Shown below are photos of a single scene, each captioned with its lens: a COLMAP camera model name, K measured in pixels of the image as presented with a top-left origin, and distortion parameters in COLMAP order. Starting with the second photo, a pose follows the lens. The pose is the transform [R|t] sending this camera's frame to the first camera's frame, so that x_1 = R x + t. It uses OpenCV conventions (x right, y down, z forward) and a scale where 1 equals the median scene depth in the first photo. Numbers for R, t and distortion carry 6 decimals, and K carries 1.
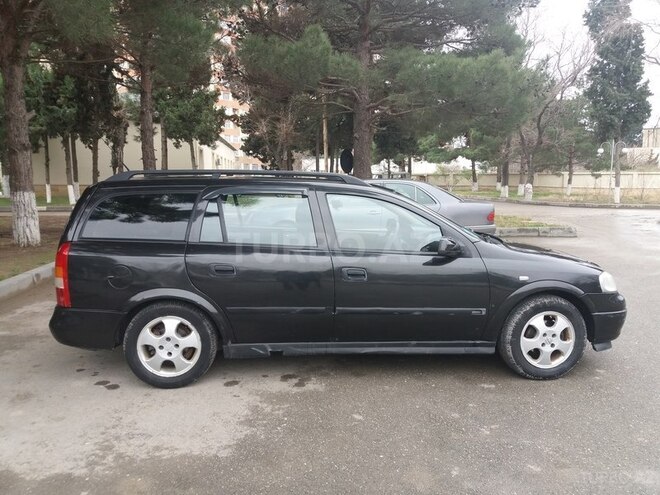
lens RADIAL K [[526.2, 0, 330.1], [0, 526.2, 229.8], [0, 0, 1]] dist [0.097168, -0.161218]
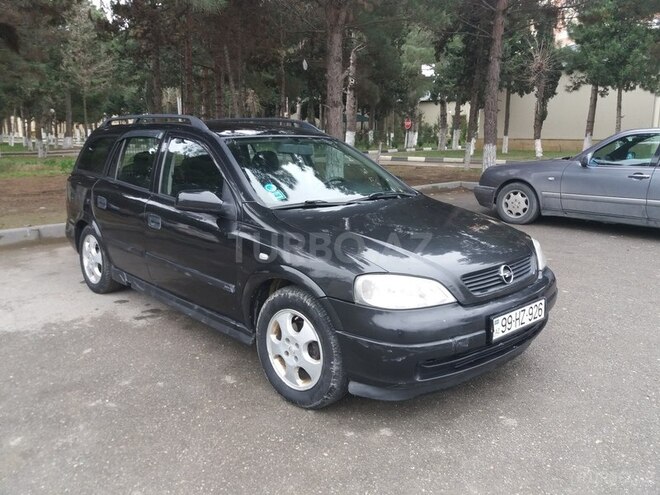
lens RADIAL K [[526.2, 0, 330.1], [0, 526.2, 229.8], [0, 0, 1]] dist [0.097168, -0.161218]
pose [[0.645430, 0.137755, -0.751294, 0.950529], [-0.074649, 0.990270, 0.117442, -0.038662], [0.760163, -0.019717, 0.649434, 0.579561]]
